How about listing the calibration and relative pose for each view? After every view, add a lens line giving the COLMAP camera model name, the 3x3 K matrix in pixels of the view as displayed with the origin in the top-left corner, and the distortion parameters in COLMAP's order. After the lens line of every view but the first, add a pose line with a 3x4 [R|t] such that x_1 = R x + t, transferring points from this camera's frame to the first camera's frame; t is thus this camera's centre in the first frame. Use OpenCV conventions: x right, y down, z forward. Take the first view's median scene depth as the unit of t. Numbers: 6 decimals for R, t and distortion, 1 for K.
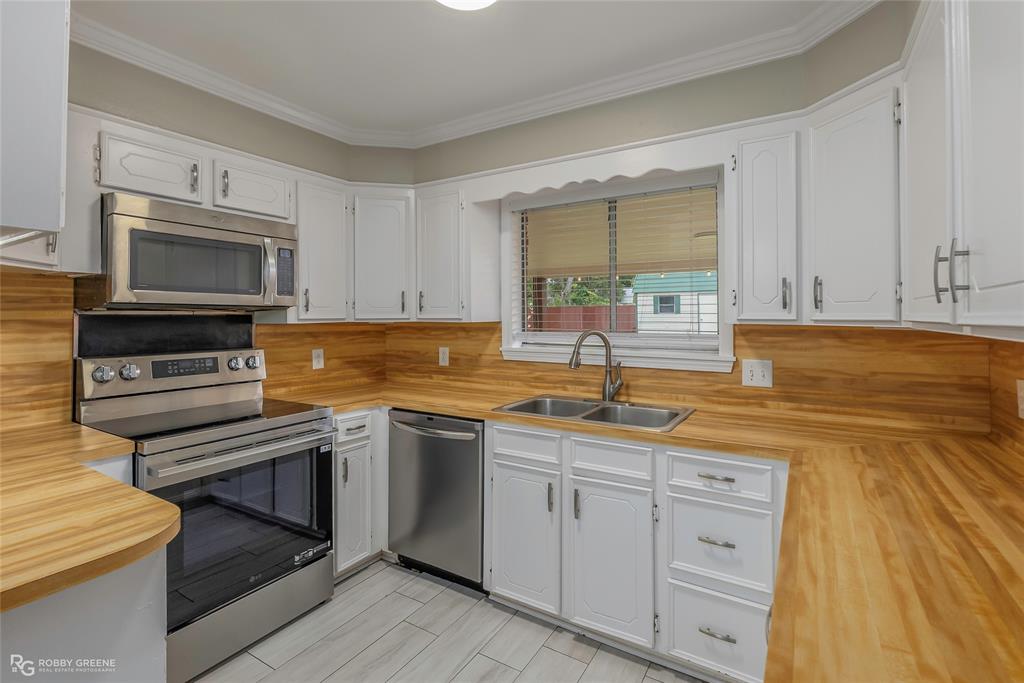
lens RADIAL K [[470.3, 0, 523.6], [0, 470.3, 313.3], [0, 0, 1]] dist [-0.008958, 0.000675]
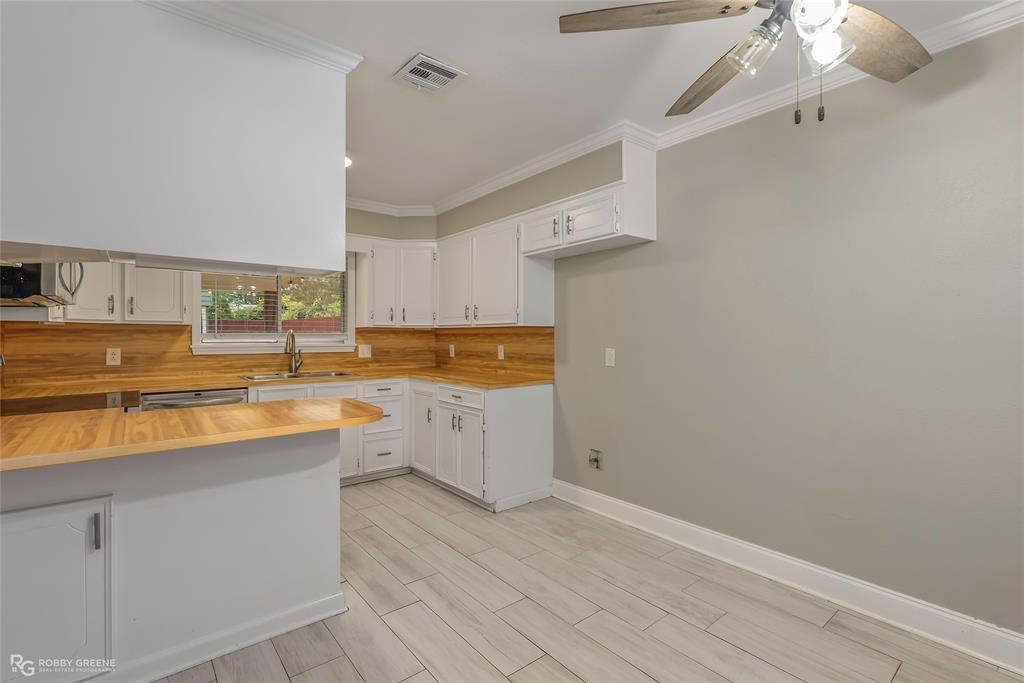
lens RADIAL K [[470.3, 0, 512.3], [0, 470.3, 337.0], [0, 0, 1]] dist [-0.008958, 0.000675]
pose [[0.338893, -0.005228, 0.940810, -0.965271], [-0.013591, 0.999853, 0.010452, 0.025144], [-0.940727, -0.016329, 0.338773, -0.259070]]
